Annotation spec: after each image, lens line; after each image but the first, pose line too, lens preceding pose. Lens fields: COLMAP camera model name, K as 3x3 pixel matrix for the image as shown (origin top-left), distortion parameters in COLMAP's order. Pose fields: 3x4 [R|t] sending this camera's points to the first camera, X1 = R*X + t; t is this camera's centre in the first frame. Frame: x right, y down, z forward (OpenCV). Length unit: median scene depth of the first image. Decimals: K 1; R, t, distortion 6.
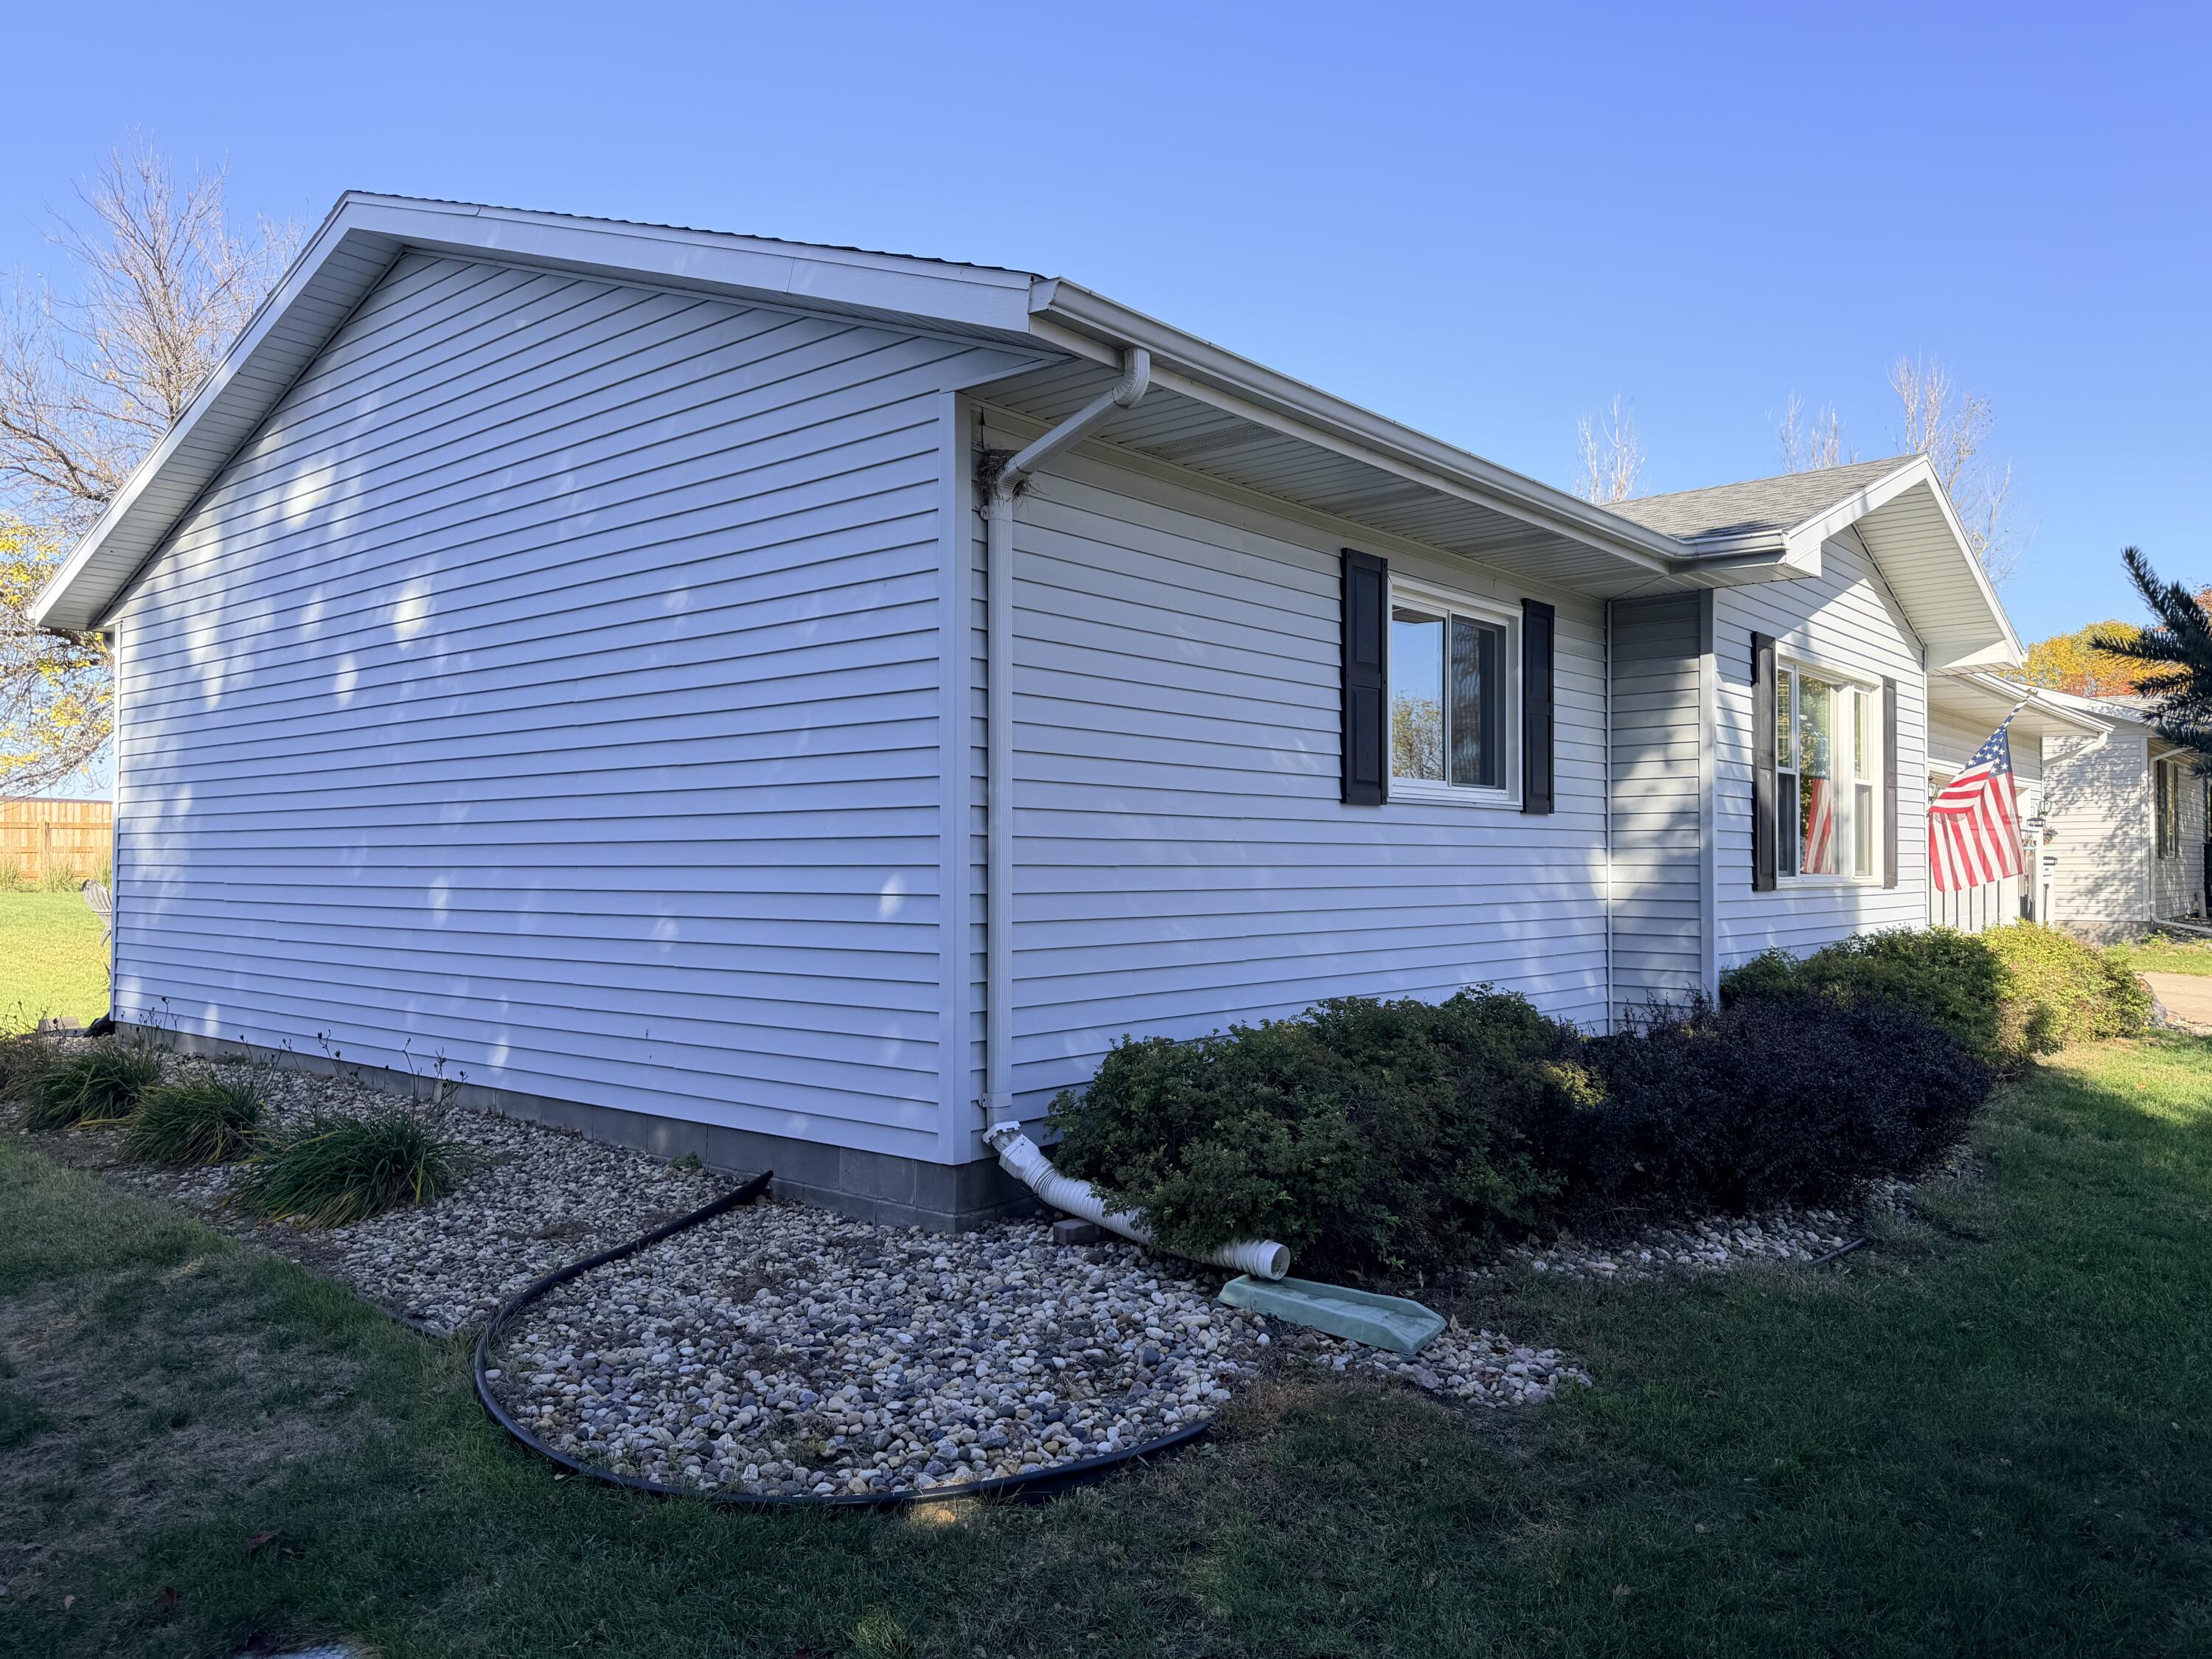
lens RADIAL K [[1566.9, 0, 1106.2], [0, 1566.9, 835.6], [0, 0, 1]] dist [0.012382, 0.003143]
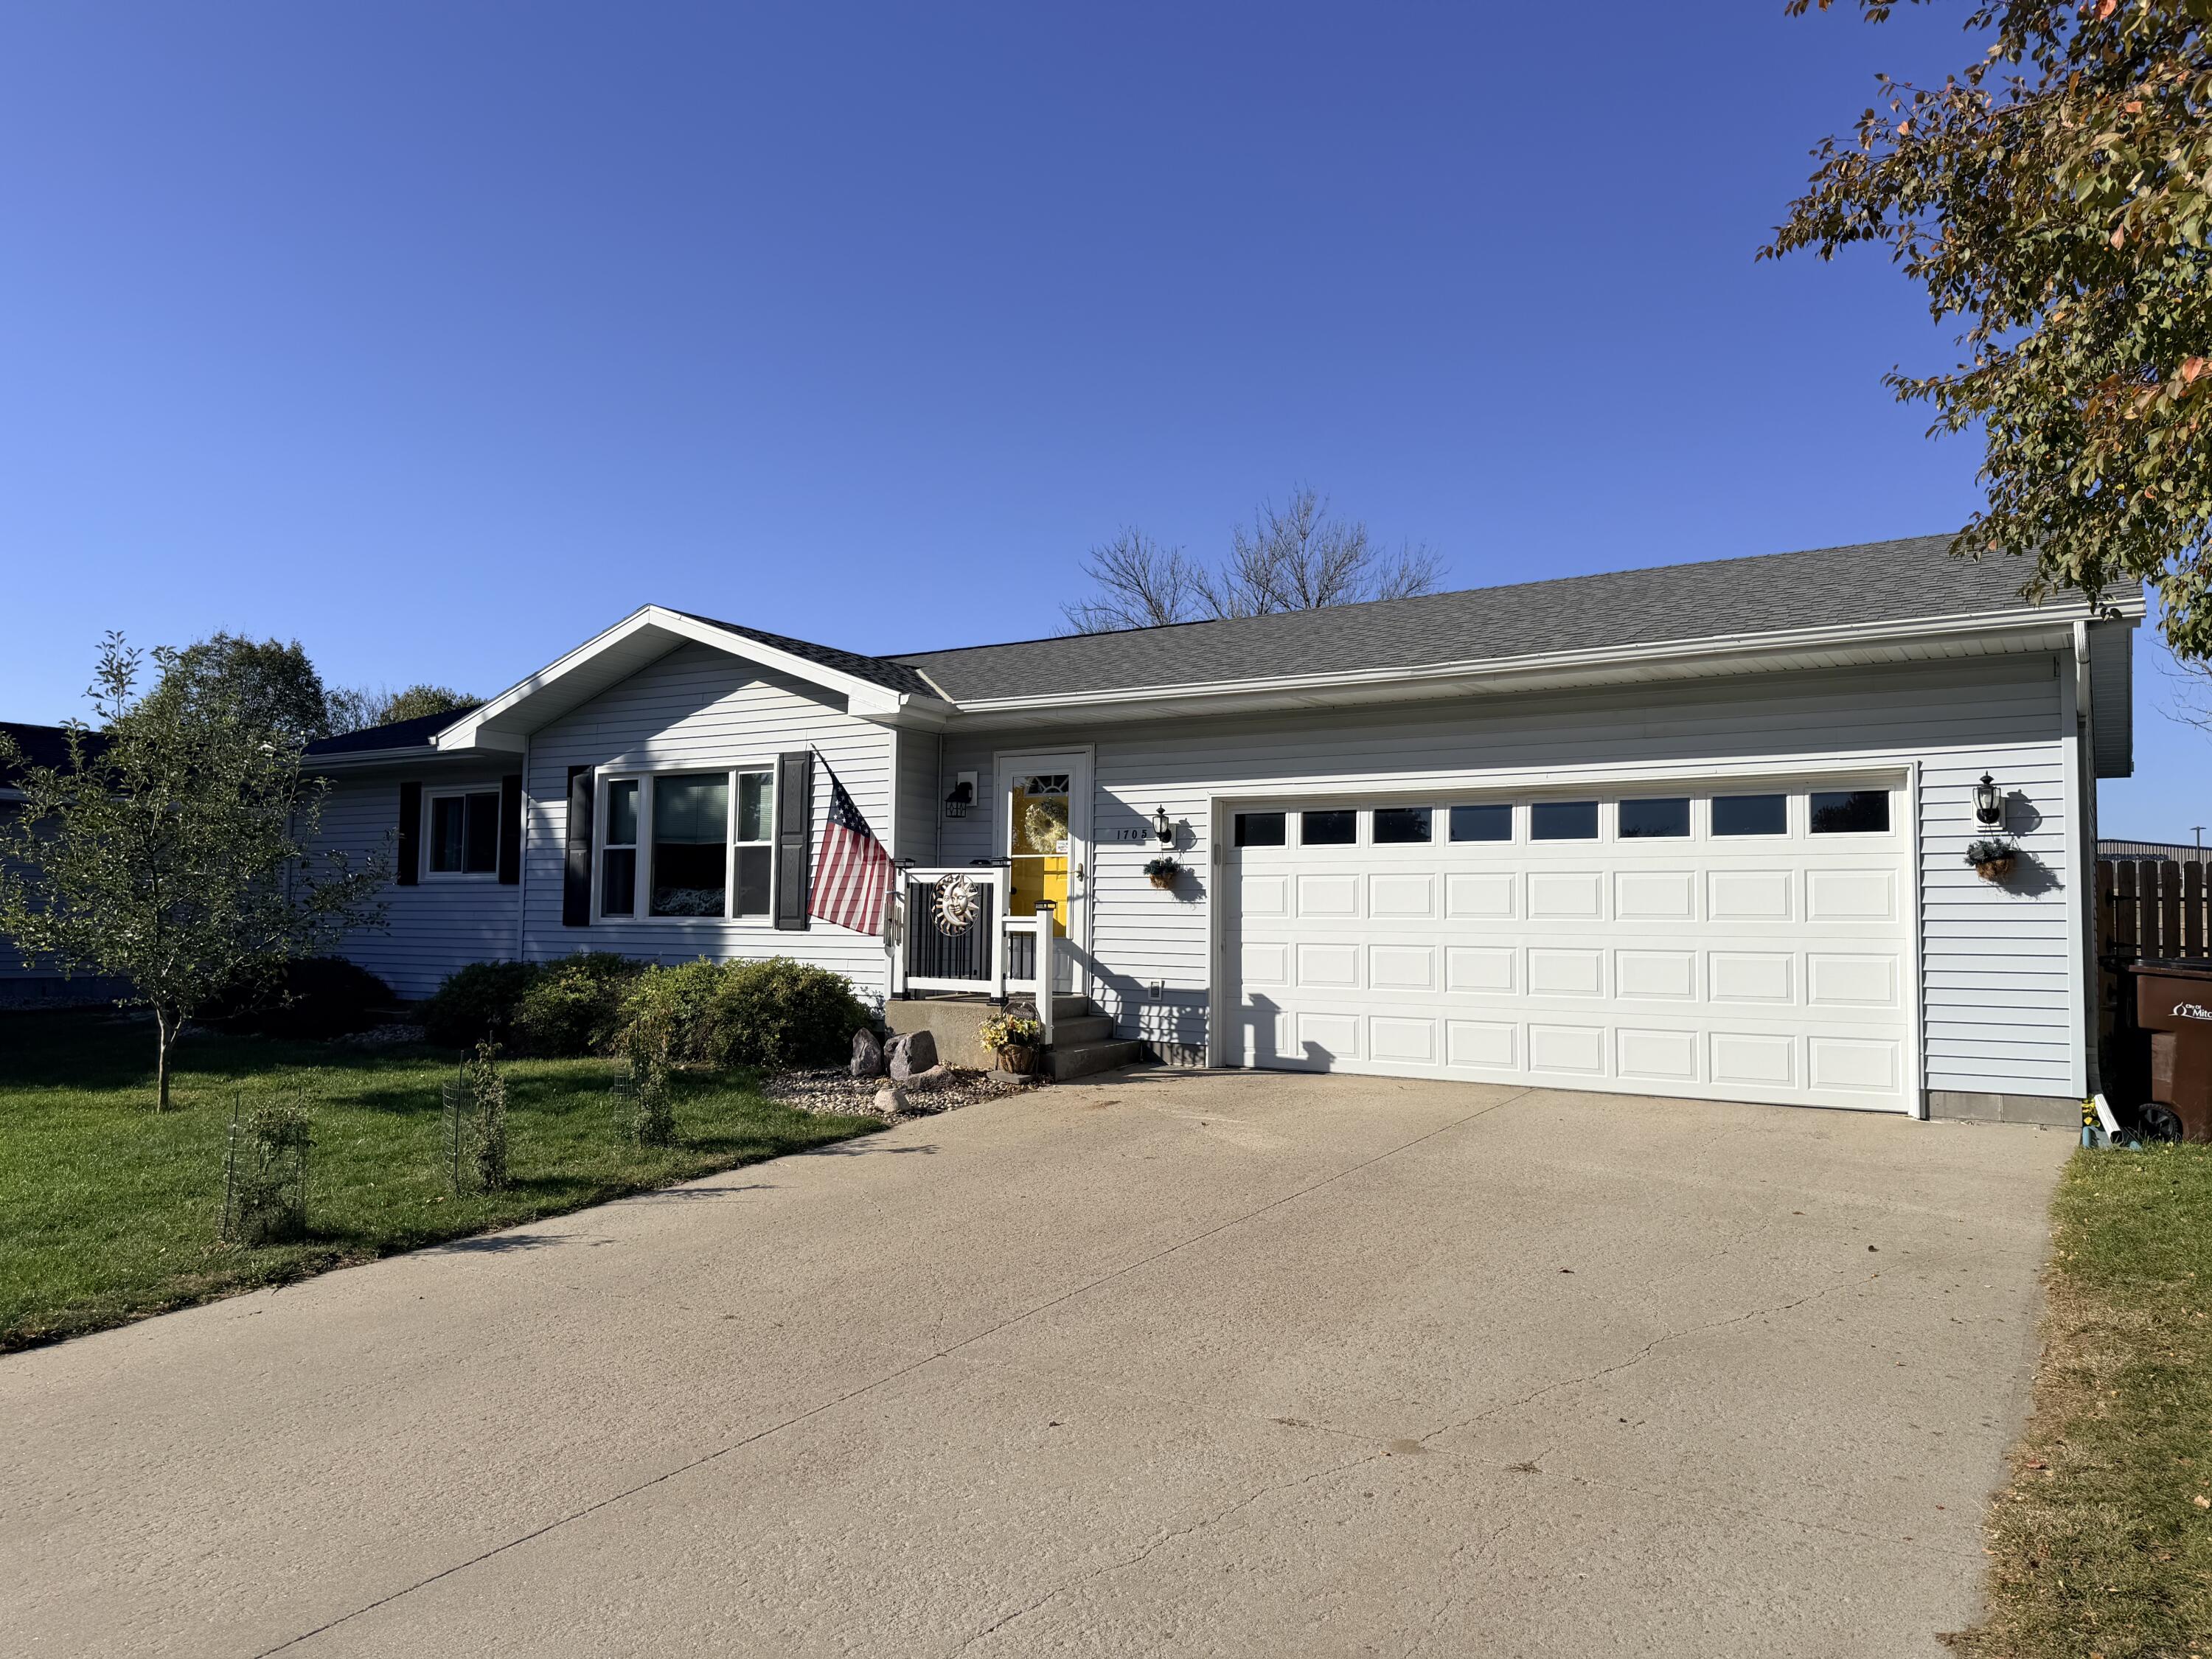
lens RADIAL K [[1566.9, 0, 1101.5], [0, 1566.9, 832.2], [0, 0, 1]] dist [0.012382, 0.003143]
pose [[0.153905, -0.060657, -0.986222, 2.180822], [0.010500, 0.998158, -0.059753, 0.044759], [0.988030, -0.001159, 0.154259, 1.329665]]
